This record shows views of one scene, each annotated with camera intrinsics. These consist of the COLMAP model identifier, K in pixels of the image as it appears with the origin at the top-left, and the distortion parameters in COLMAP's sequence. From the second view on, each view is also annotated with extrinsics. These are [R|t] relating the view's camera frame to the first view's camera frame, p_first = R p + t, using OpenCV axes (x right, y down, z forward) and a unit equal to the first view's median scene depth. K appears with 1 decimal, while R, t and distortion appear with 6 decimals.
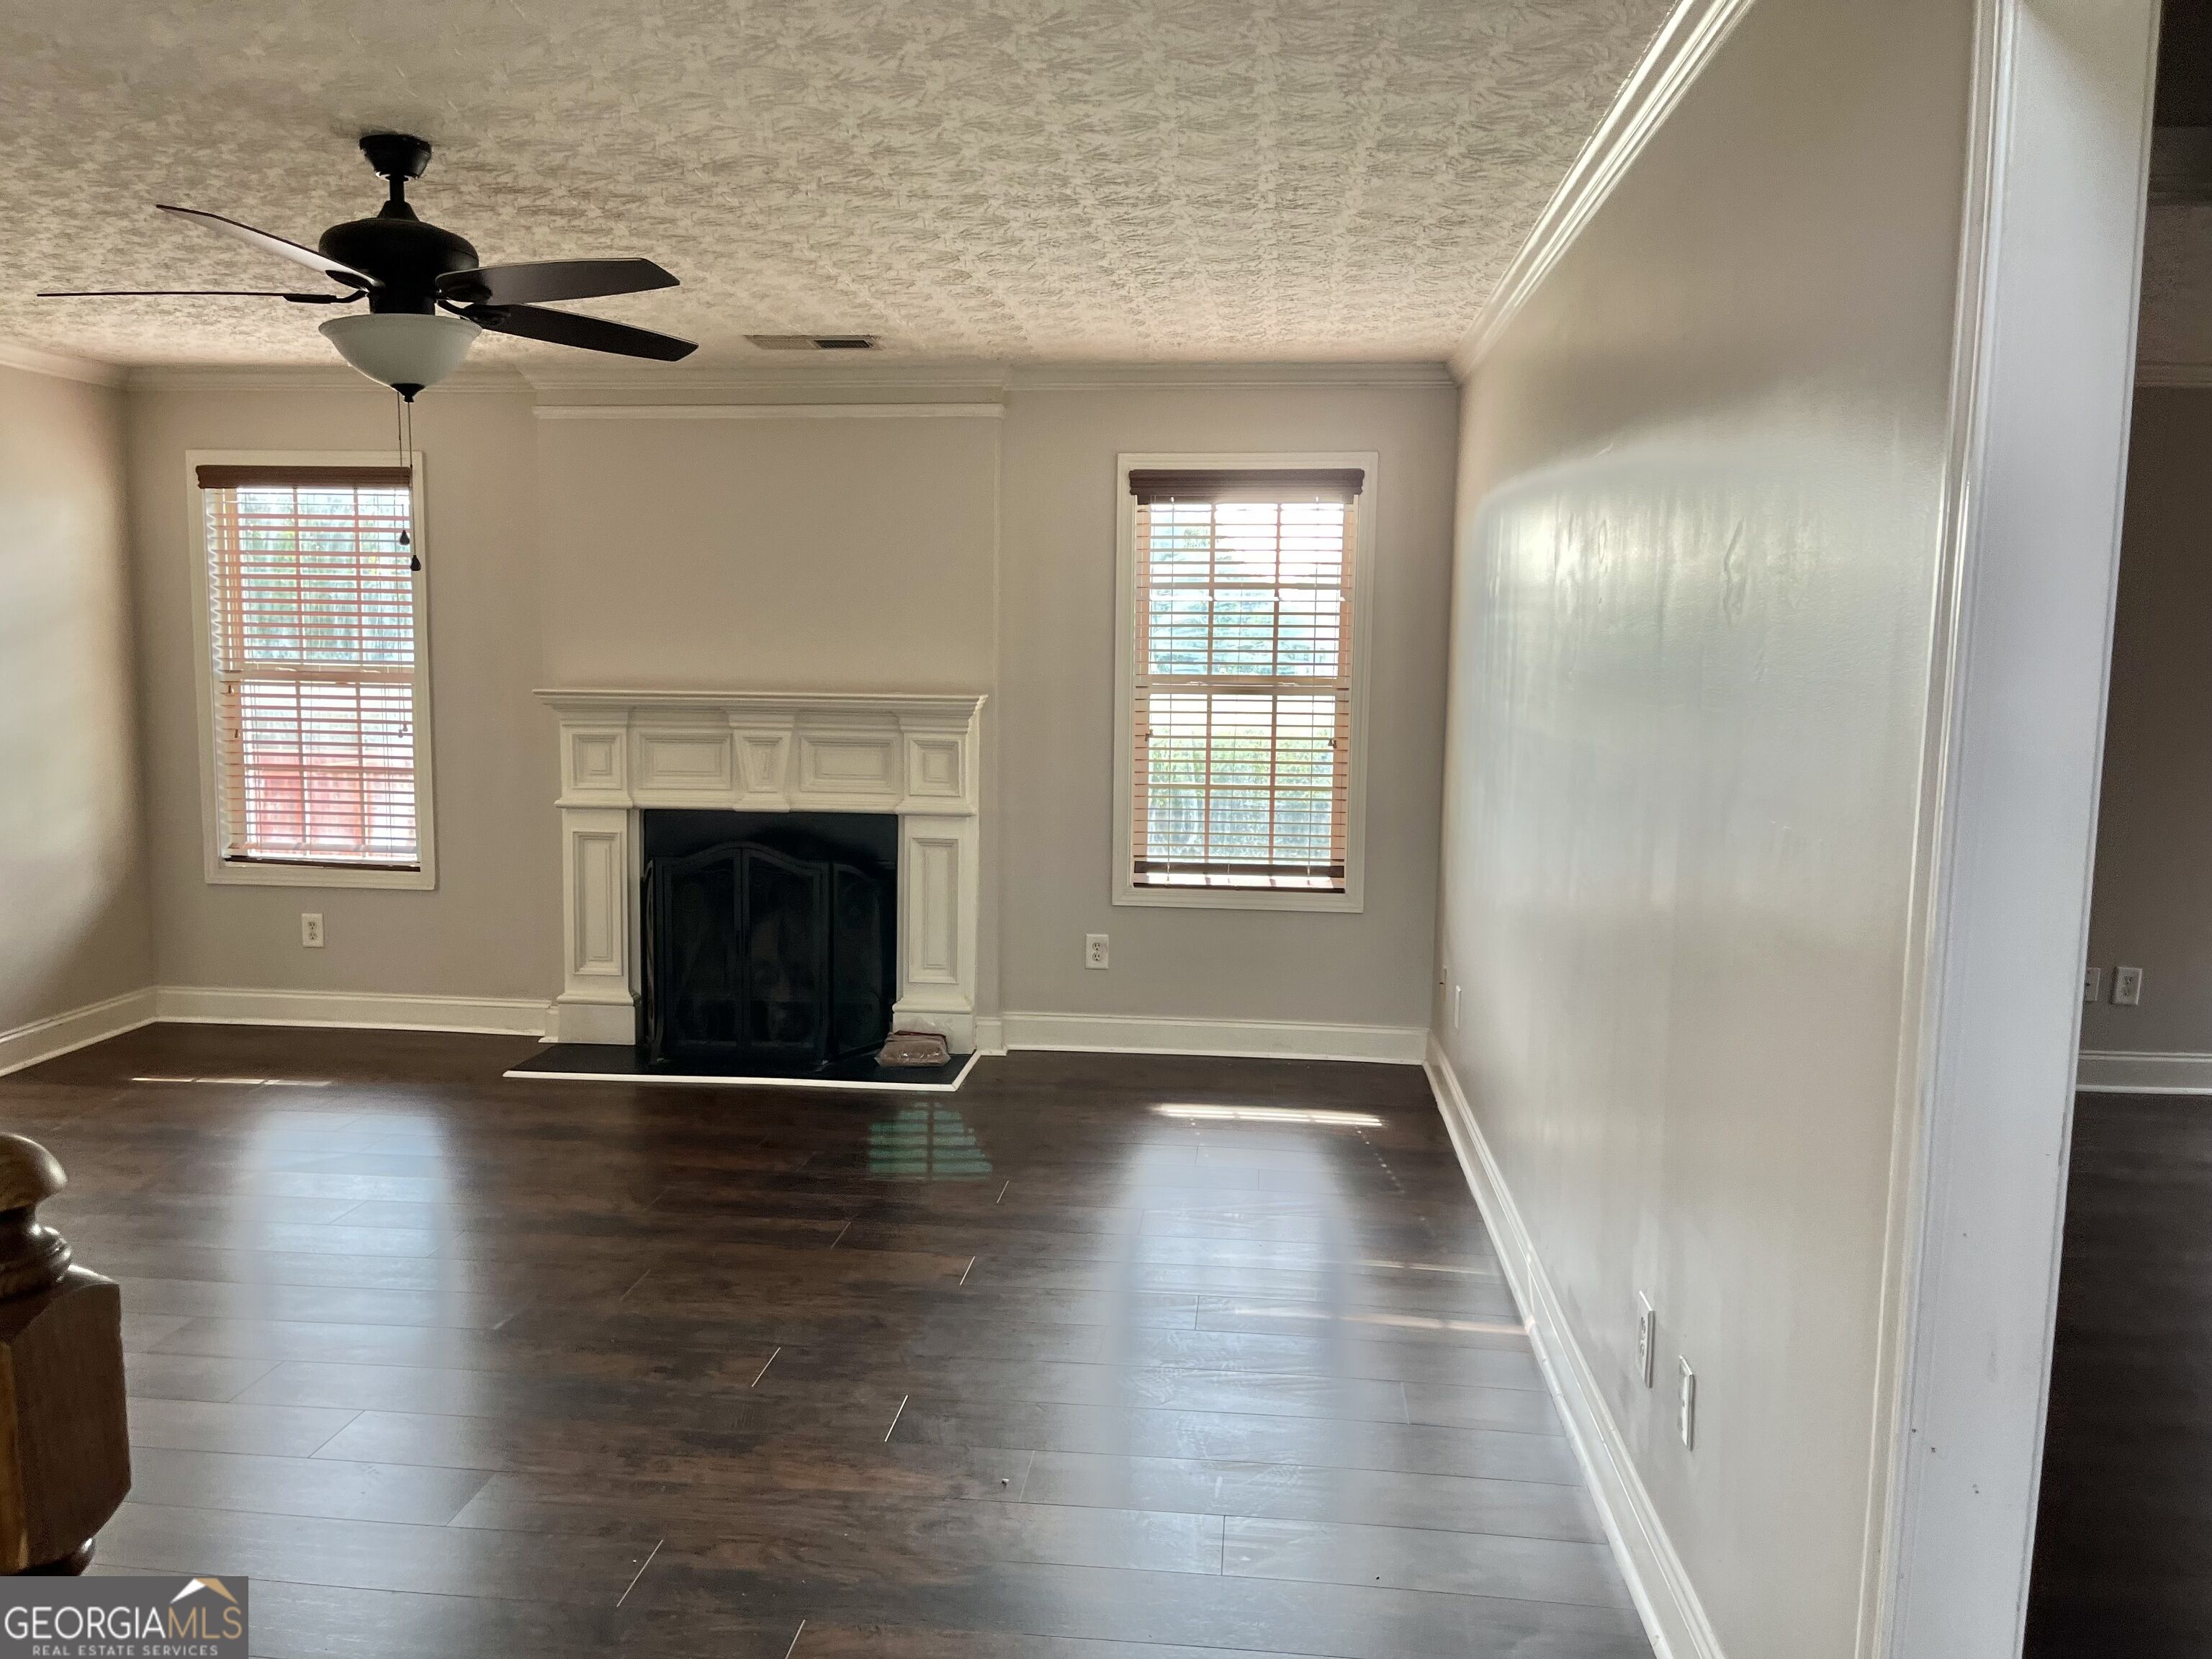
lens RADIAL K [[1634.0, 0, 1106.9], [0, 1634.0, 837.9], [0, 0, 1]] dist [0.044819, -0.007409]
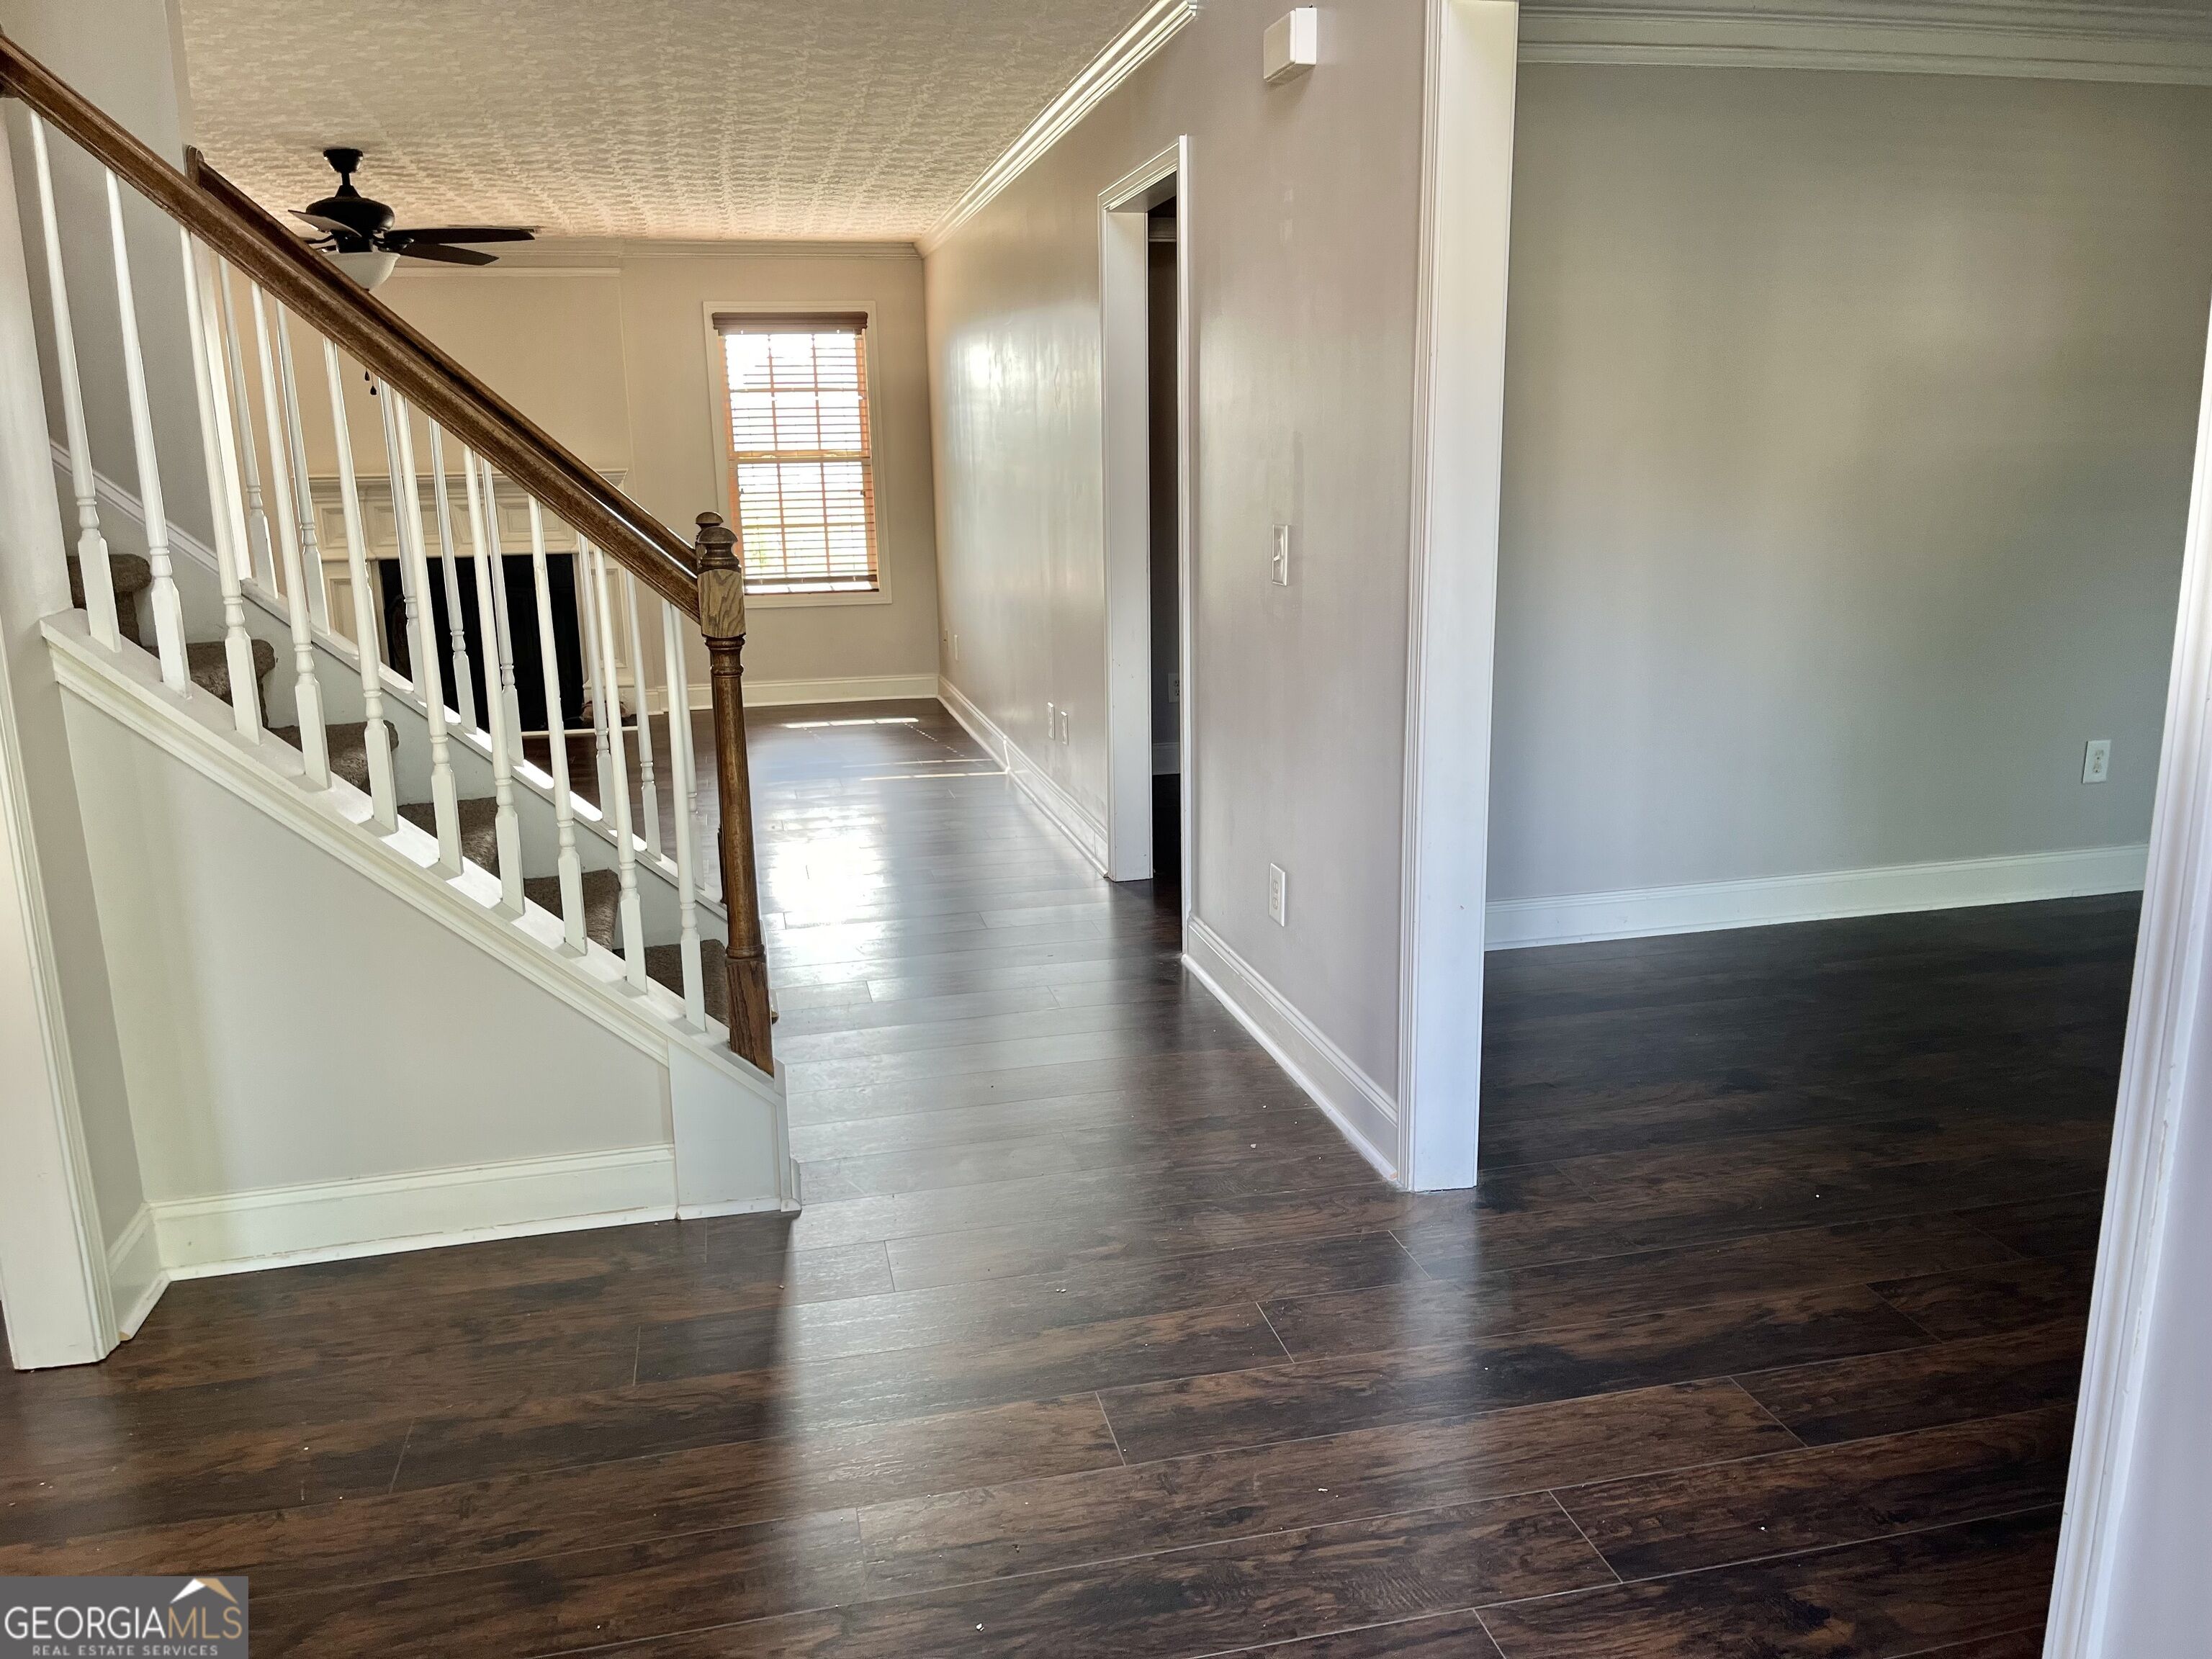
lens RADIAL K [[1662.0, 0, 1118.0], [0, 1662.0, 851.7], [0, 0, 1]] dist [0.036120, -0.067597]
pose [[0.945063, -0.106263, 0.309134, -0.157793], [0.067170, 0.988636, 0.134491, 0.081990], [-0.319913, -0.106338, 0.941461, -0.602544]]
